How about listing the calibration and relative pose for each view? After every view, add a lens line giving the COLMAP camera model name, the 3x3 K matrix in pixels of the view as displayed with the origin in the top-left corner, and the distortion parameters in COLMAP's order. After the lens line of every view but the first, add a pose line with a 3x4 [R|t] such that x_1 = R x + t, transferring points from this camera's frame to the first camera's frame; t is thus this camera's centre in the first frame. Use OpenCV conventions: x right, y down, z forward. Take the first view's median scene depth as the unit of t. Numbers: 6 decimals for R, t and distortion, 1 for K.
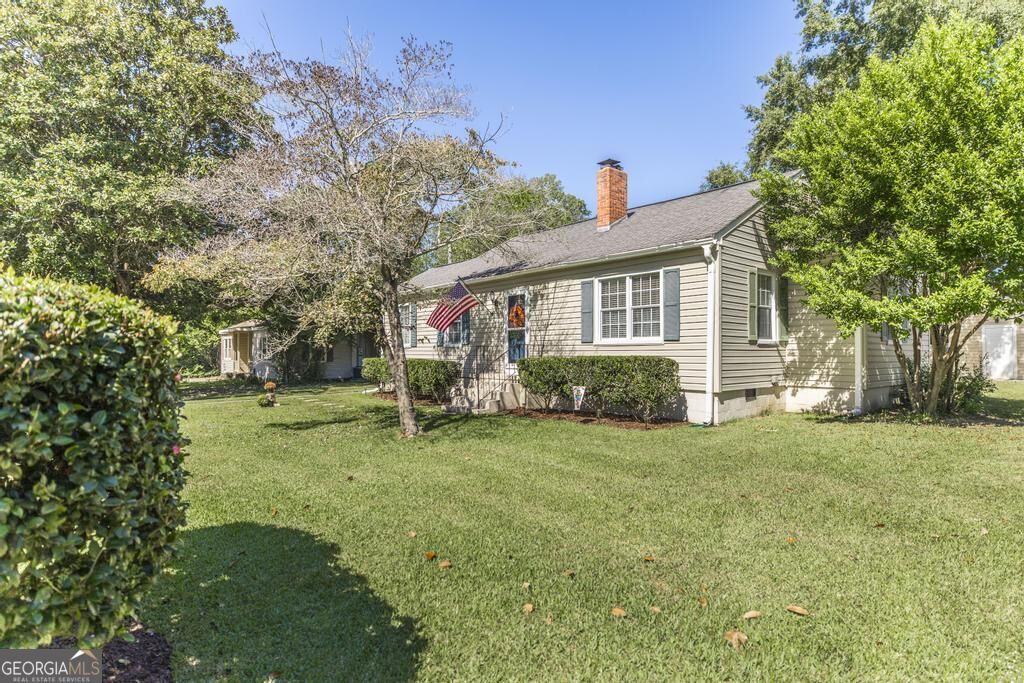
lens RADIAL K [[545.8, 0, 512.0], [0, 545.8, 341.5], [0, 0, 1]] dist [-0.000148, -0.000590]
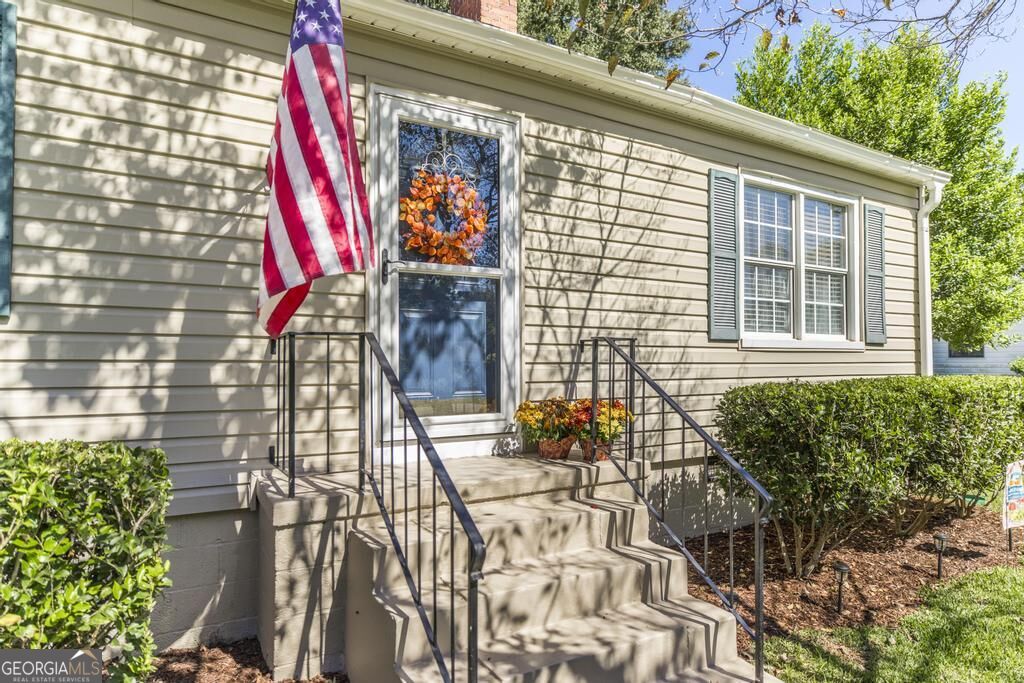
lens RADIAL K [[595.6, 0, 512.0], [0, 595.6, 341.5], [0, 0, 1]] dist [0.003389, 0.000810]
pose [[0.173364, 0.023677, 0.984573, -0.254886], [-0.027641, 0.999434, -0.019167, 0.012940], [-0.984470, -0.023892, 0.173920, 0.977301]]
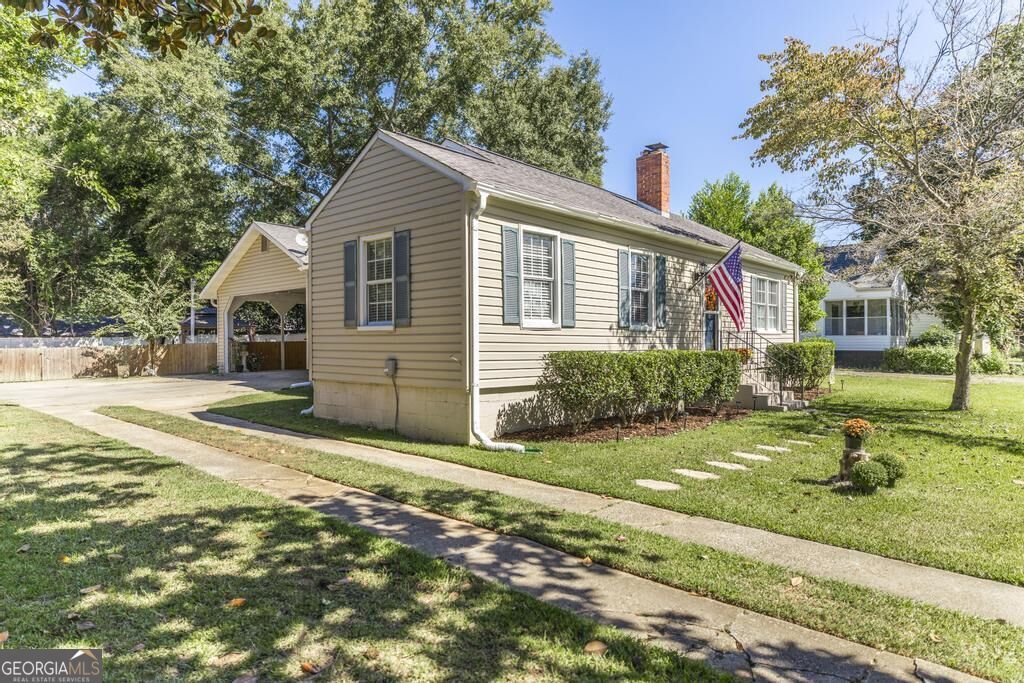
lens RADIAL K [[628.8, 0, 512.0], [0, 628.8, 341.5], [0, 0, 1]] dist [0.000594, 0.000047]
pose [[-0.139821, 0.003336, 0.990171, -0.978365], [-0.016706, 0.999844, -0.005728, 0.036087], [-0.990036, -0.017343, -0.139744, 1.525941]]
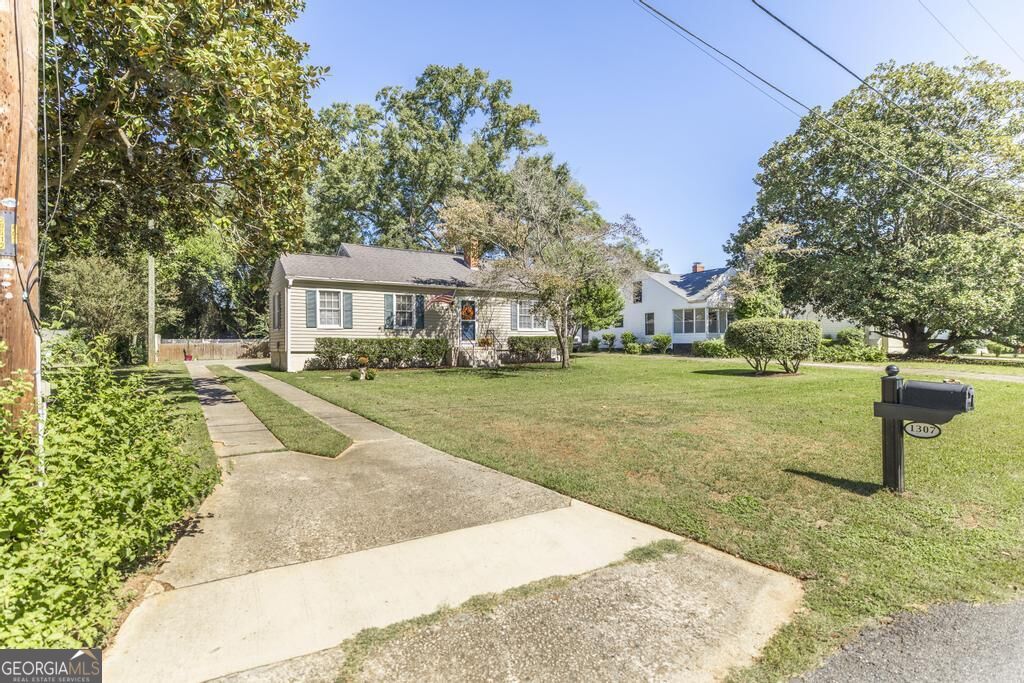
lens RADIAL K [[533.1, 0, 512.0], [0, 533.1, 341.5], [0, 0, 1]] dist [0.012105, 0.000216]
pose [[0.125018, 0.010118, 0.992103, -1.722596], [-0.014396, 0.999861, -0.008383, 0.058468], [-0.992050, -0.013235, 0.125146, 0.687627]]
